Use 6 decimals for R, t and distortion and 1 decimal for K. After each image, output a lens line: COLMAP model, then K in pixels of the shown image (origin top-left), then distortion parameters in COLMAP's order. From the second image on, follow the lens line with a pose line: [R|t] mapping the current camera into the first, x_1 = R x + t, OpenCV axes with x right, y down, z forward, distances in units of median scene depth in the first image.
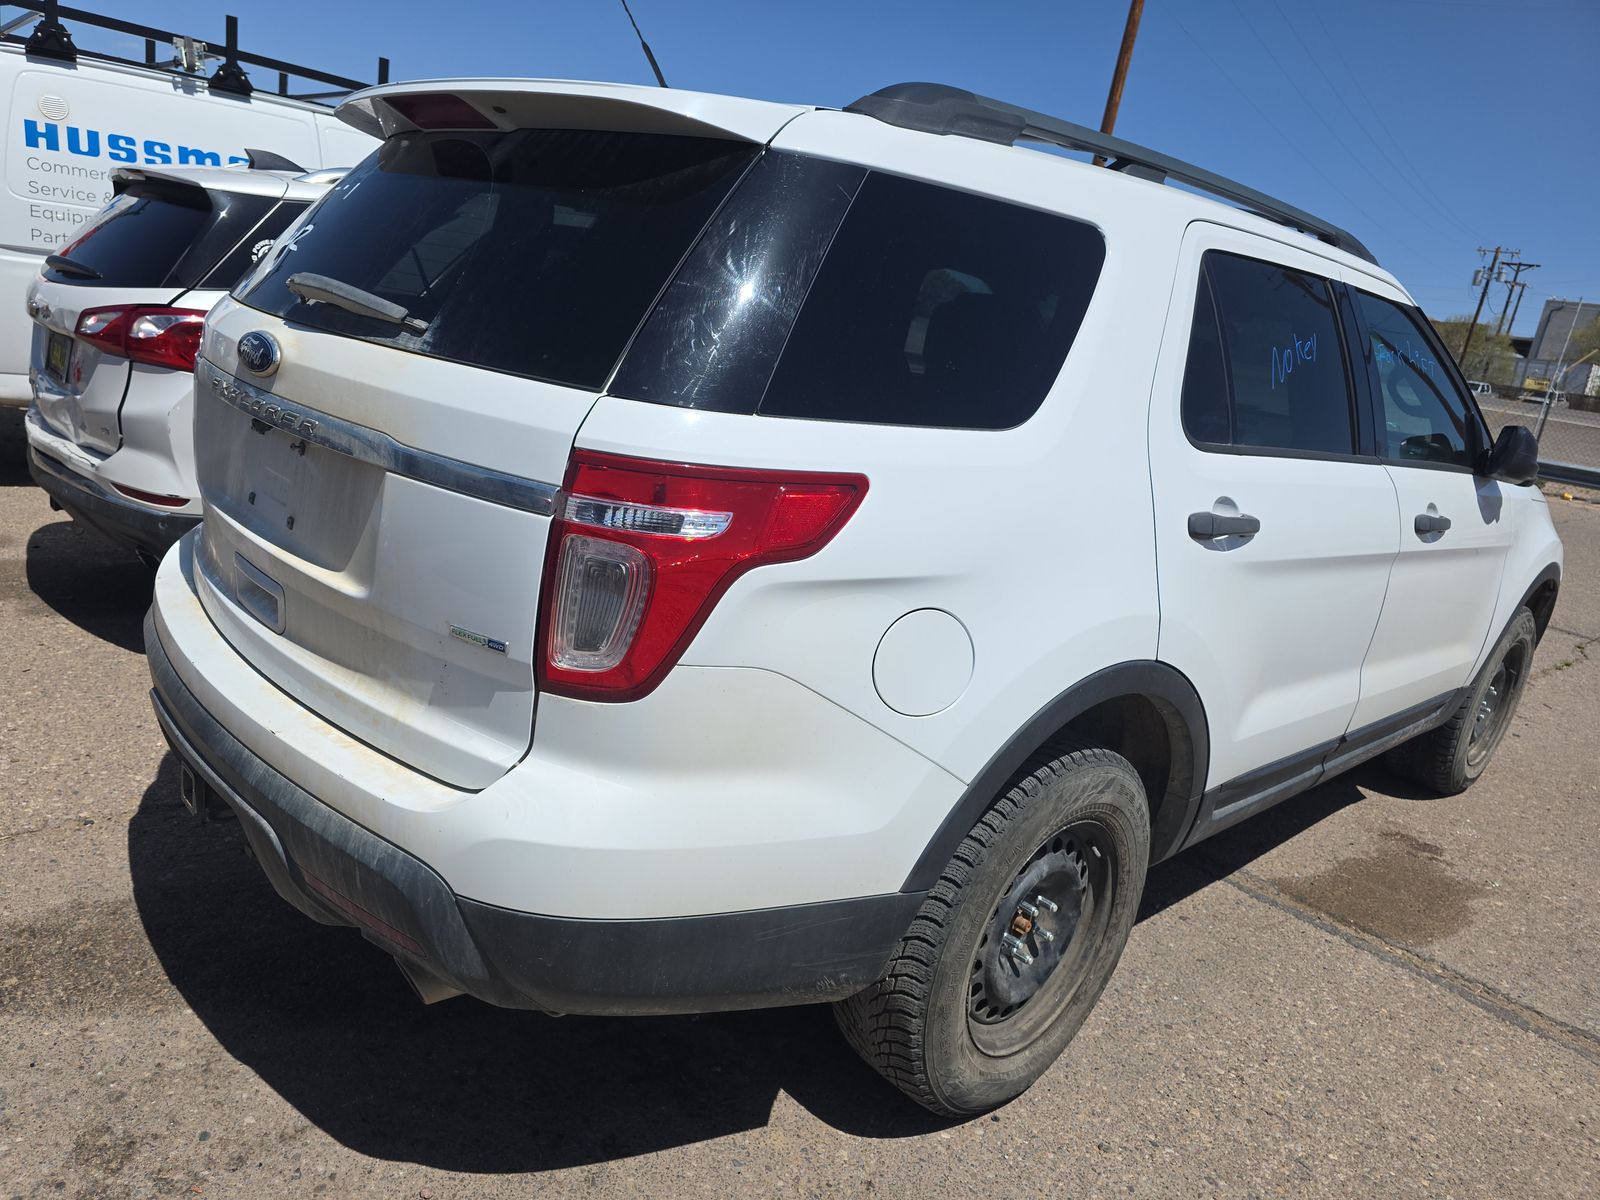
lens RADIAL K [[1099.7, 0, 799.7], [0, 1099.7, 608.8], [0, 0, 1]] dist [0.023890, -0.004297]
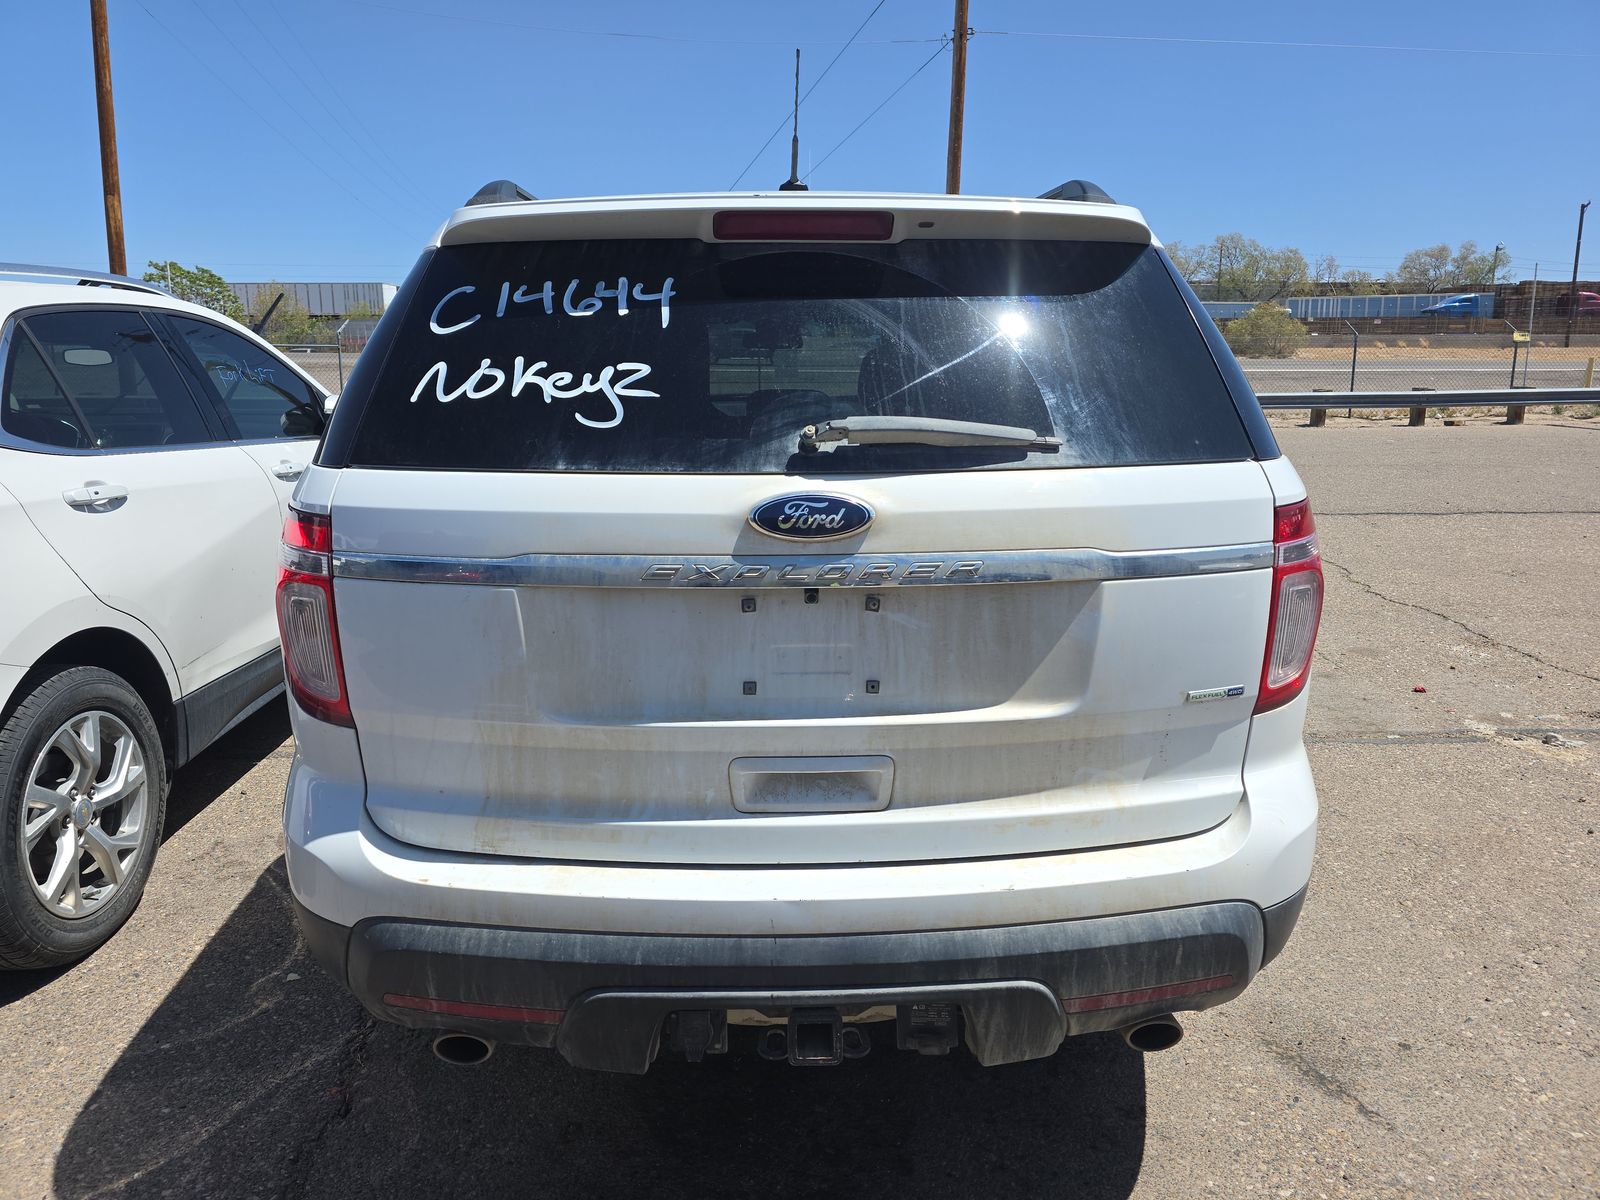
lens RADIAL K [[1099.7, 0, 784.9], [0, 1099.7, 569.1], [0, 0, 1]] dist [0.023890, -0.004297]
pose [[0.641046, -0.275493, 0.716355, -1.206000], [0.282466, 0.952533, 0.113550, -0.312388], [-0.713634, 0.129555, 0.688435, 0.454424]]
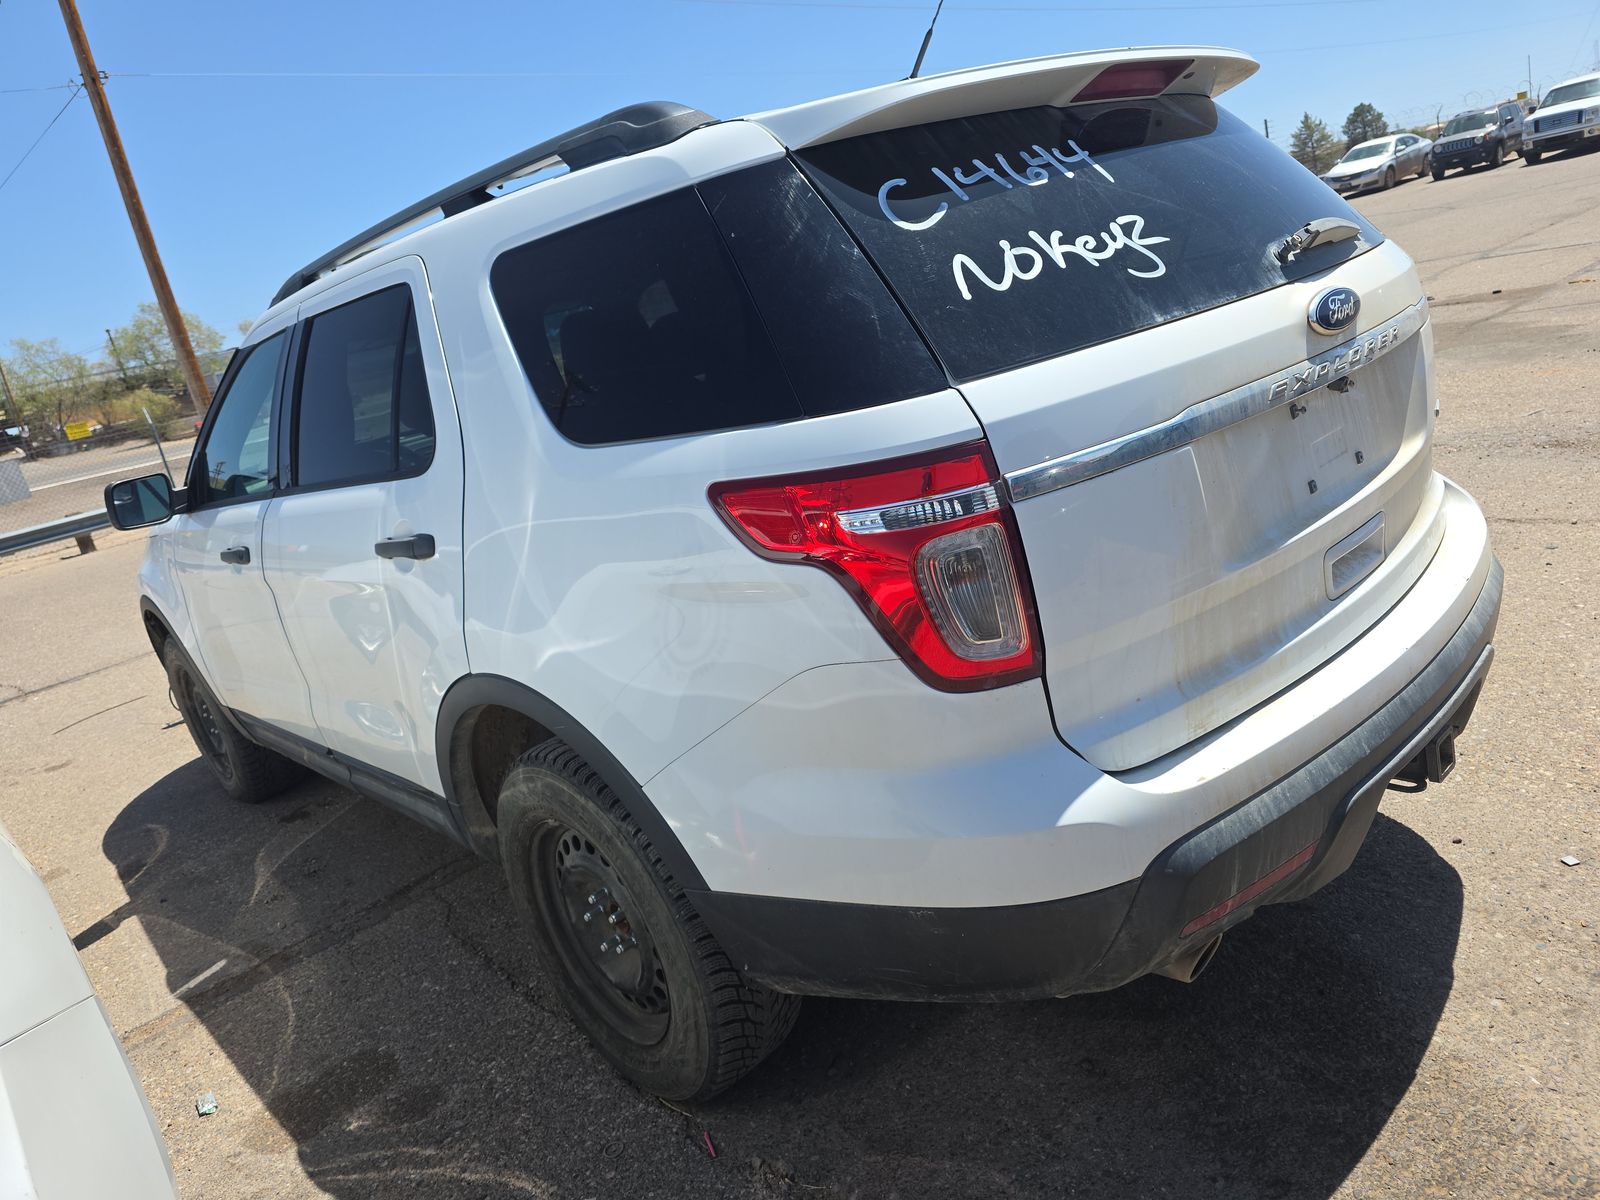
lens RADIAL K [[1099.7, 0, 799.2], [0, 1099.7, 596.7], [0, 0, 1]] dist [0.023890, -0.004297]
pose [[-0.037005, -0.379388, 0.924497, -1.547286], [0.465425, 0.812123, 0.351903, -0.617265], [-0.884314, 0.443306, 0.146524, 1.464694]]
